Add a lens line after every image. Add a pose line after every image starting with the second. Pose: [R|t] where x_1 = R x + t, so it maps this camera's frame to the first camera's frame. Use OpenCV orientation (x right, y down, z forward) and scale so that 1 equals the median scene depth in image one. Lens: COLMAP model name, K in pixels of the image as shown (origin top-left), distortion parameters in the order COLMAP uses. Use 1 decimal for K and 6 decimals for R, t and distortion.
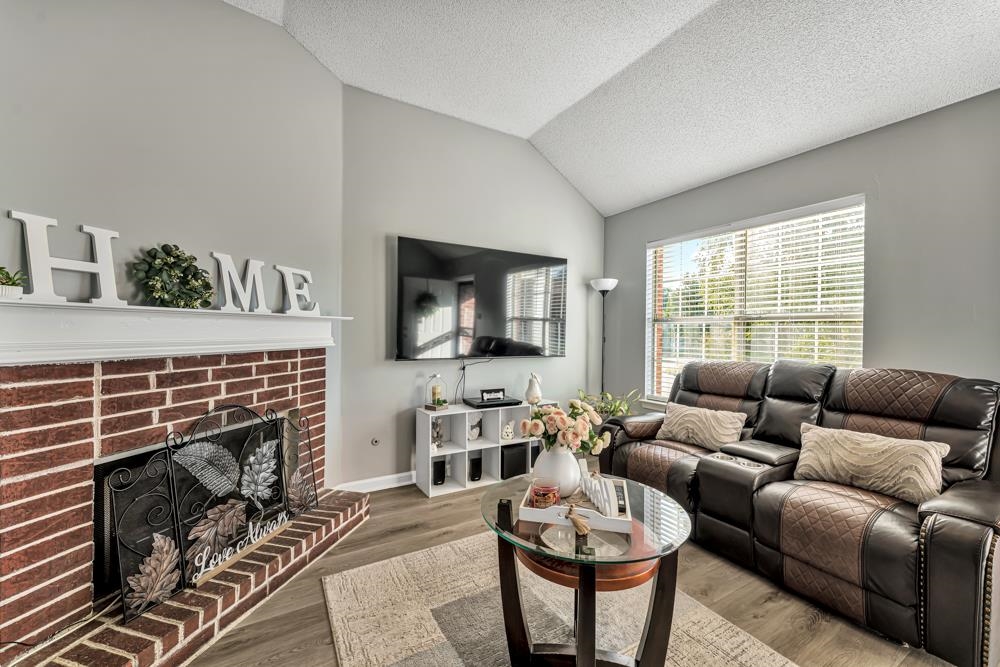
lens RADIAL K [[403.2, 0, 501.0], [0, 403.2, 337.6], [0, 0, 1]] dist [-0.000322, -0.000063]
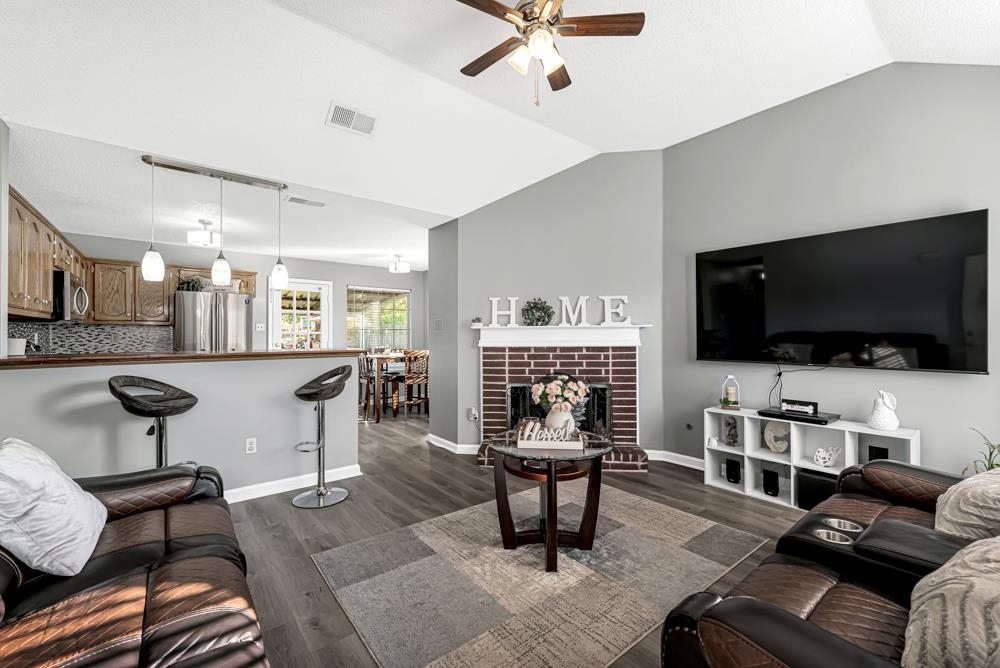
lens RADIAL K [[403.2, 0, 501.0], [0, 403.2, 338.1], [0, 0, 1]] dist [-0.000322, -0.000063]
pose [[0.155157, 0.000000, -0.987890, 1.145670], [-0.009880, 0.999950, -0.001551, 0.001640], [0.987840, 0.010001, 0.155150, 0.362198]]
